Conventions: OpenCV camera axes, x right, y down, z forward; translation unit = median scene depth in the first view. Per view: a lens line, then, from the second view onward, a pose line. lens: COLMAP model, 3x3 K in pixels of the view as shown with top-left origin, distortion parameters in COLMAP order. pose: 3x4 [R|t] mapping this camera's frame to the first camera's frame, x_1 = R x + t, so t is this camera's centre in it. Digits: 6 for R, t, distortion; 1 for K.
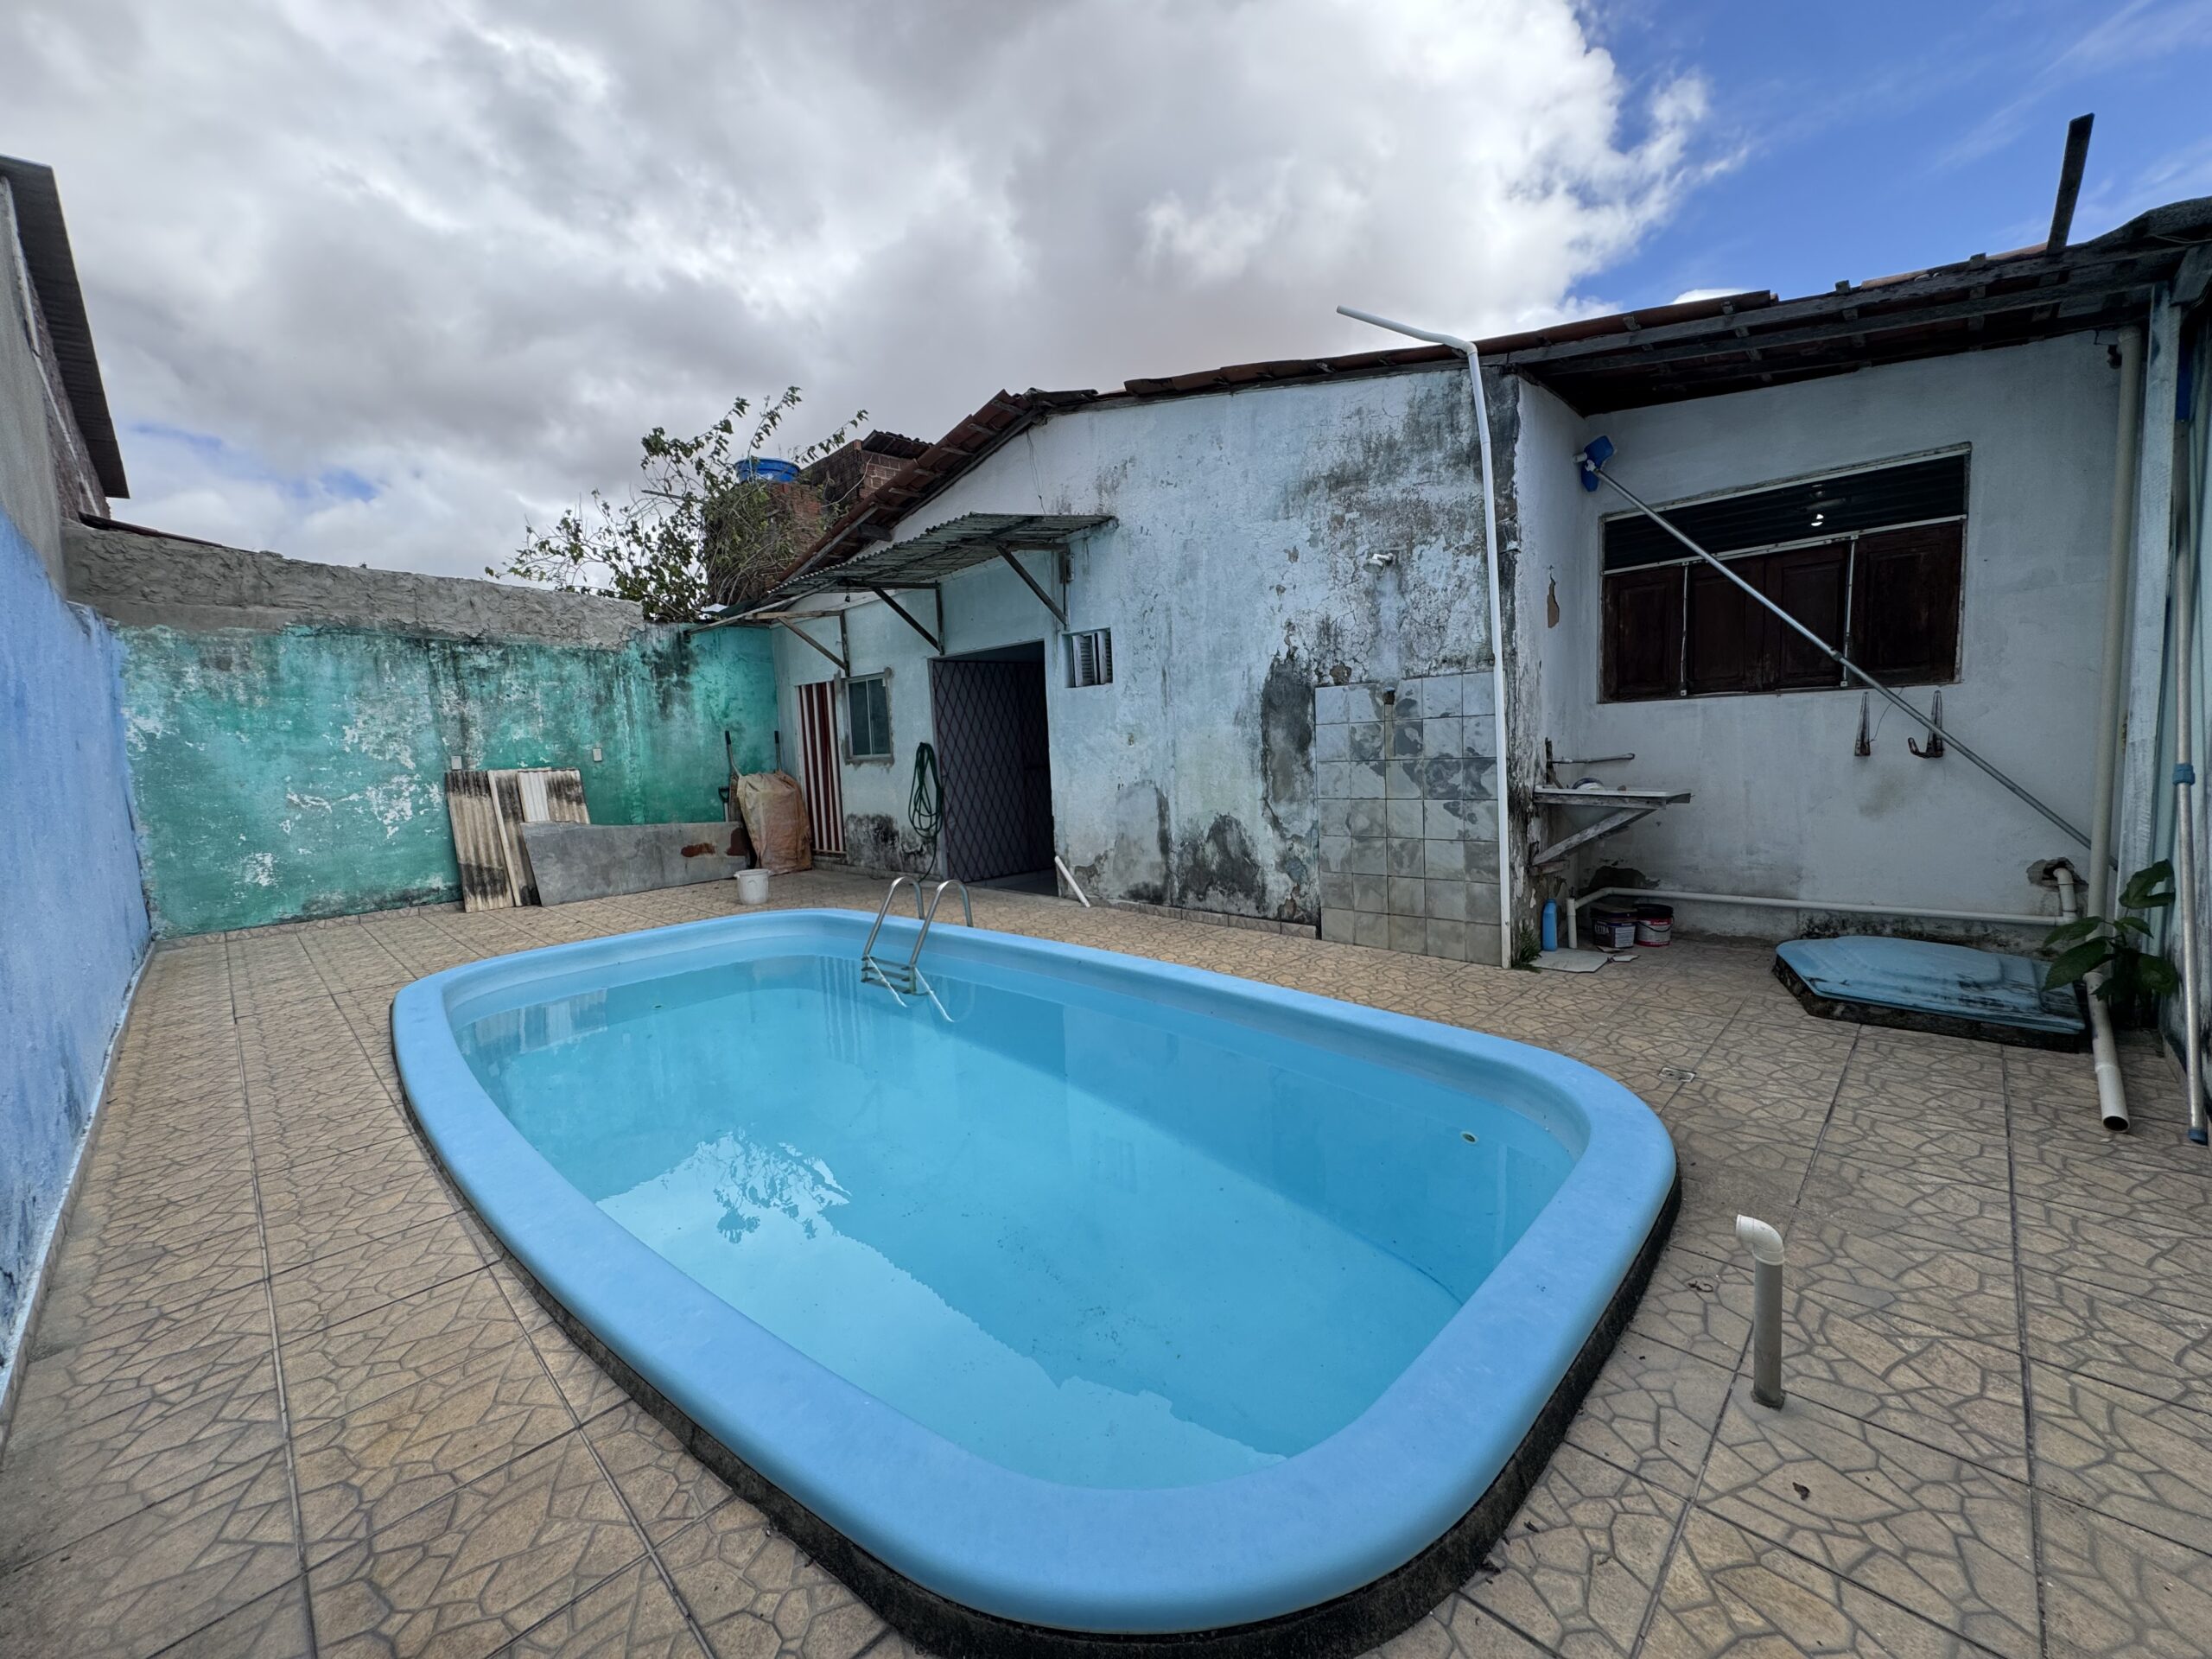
lens RADIAL K [[884.7, 0, 1107.5], [0, 884.7, 832.3], [0, 0, 1]] dist [-0.002249, 0.001458]
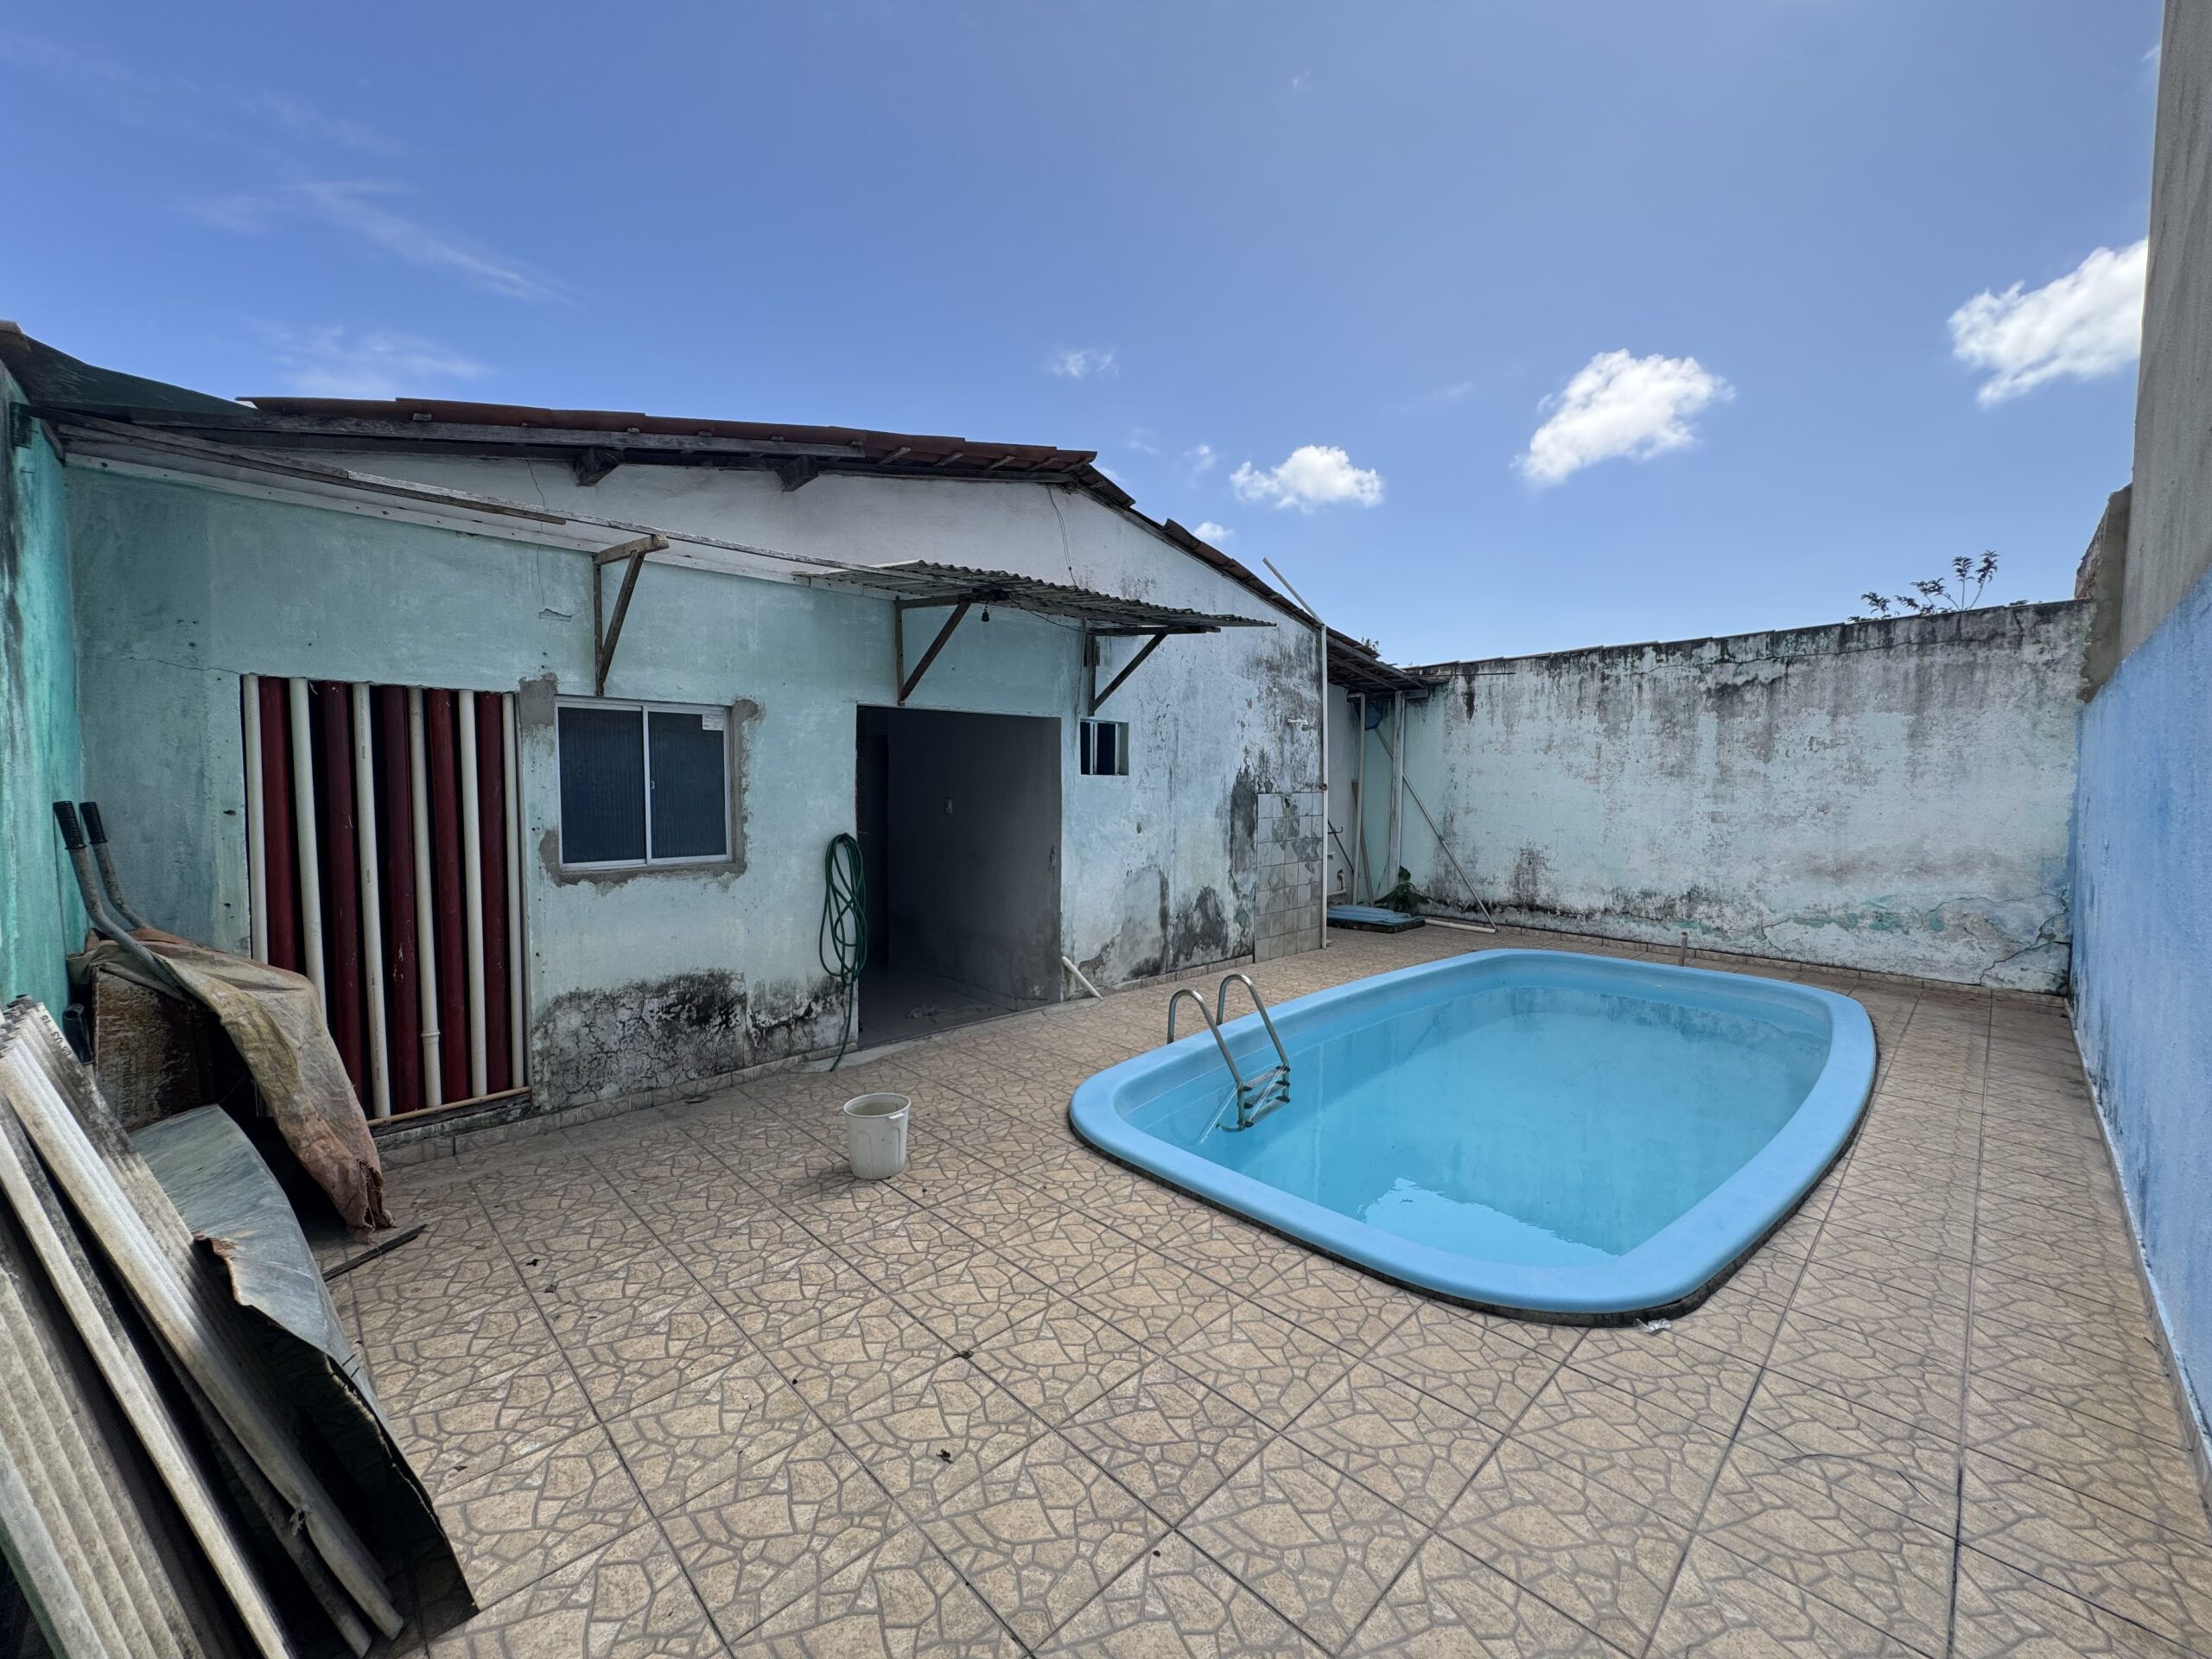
lens RADIAL K [[884.7, 0, 1107.5], [0, 884.7, 829.4], [0, 0, 1]] dist [-0.002249, 0.001458]
pose [[0.017985, -0.010652, 0.999782, -1.206417], [0.096176, 0.995325, 0.008874, -0.133725], [-0.995202, 0.095995, 0.018926, 1.164964]]
